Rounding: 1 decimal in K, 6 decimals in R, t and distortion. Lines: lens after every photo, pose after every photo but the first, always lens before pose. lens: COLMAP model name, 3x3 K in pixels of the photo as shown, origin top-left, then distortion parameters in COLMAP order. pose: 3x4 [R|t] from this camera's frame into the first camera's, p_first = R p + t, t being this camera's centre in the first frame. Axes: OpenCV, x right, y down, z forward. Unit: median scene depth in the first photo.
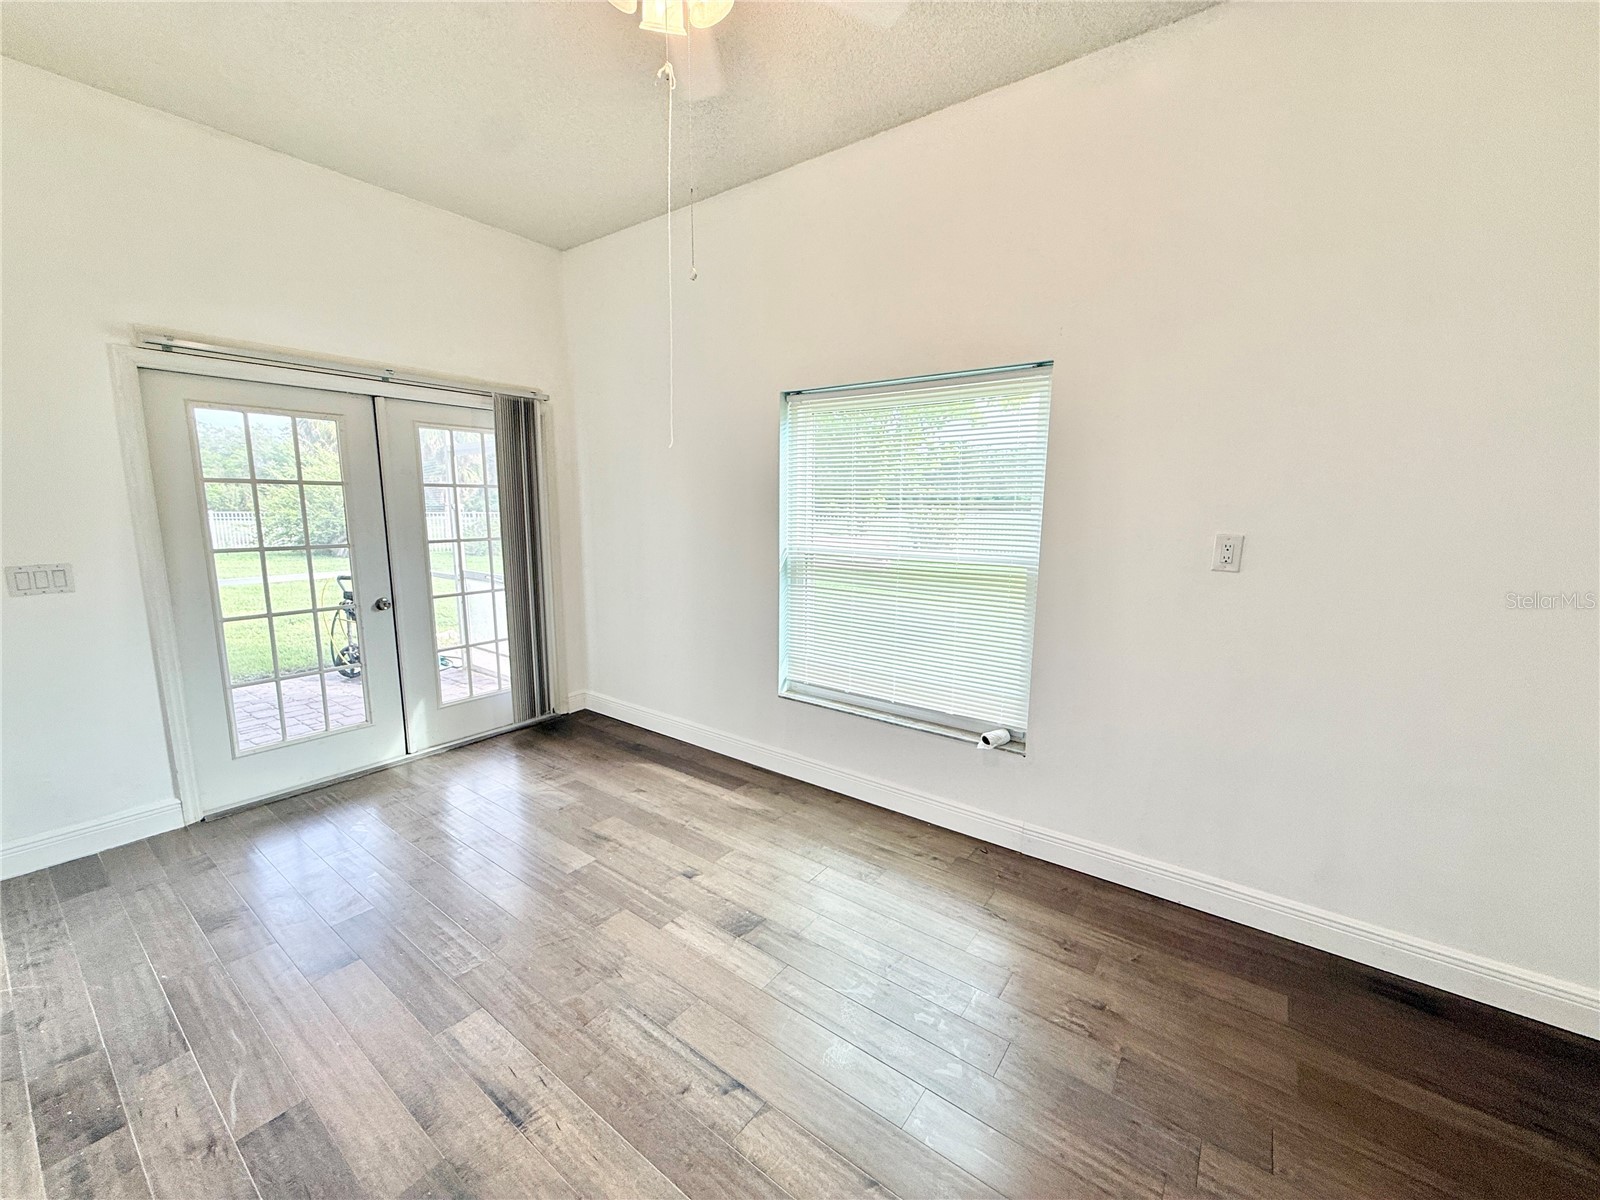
lens RADIAL K [[636.6, 0, 800.1], [0, 636.6, 601.3], [0, 0, 1]] dist [-0.001234, 0.000628]
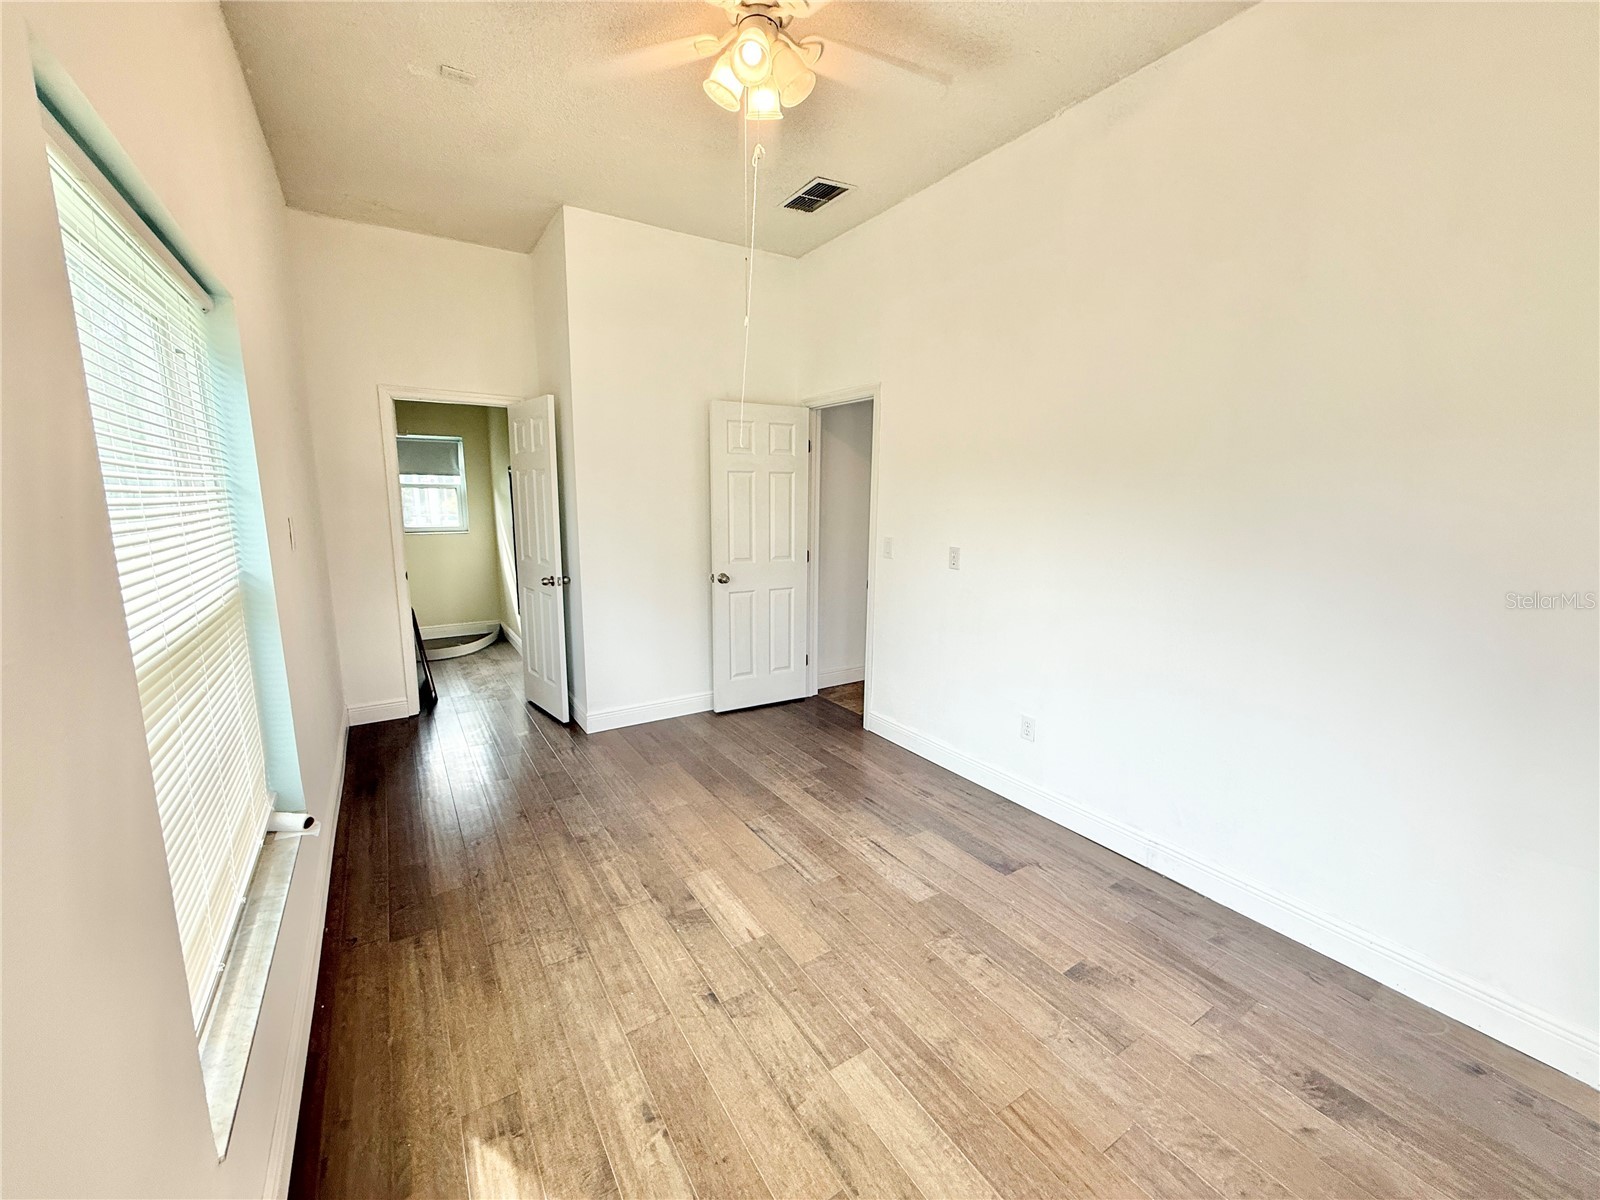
lens RADIAL K [[636.6, 0, 801.1], [0, 636.6, 600.0], [0, 0, 1]] dist [-0.001234, 0.000628]
pose [[-0.936072, -0.078444, 0.342952, -0.591687], [0.035107, 0.949130, 0.312920, -0.292749], [-0.350053, 0.304956, -0.885700, 1.780986]]
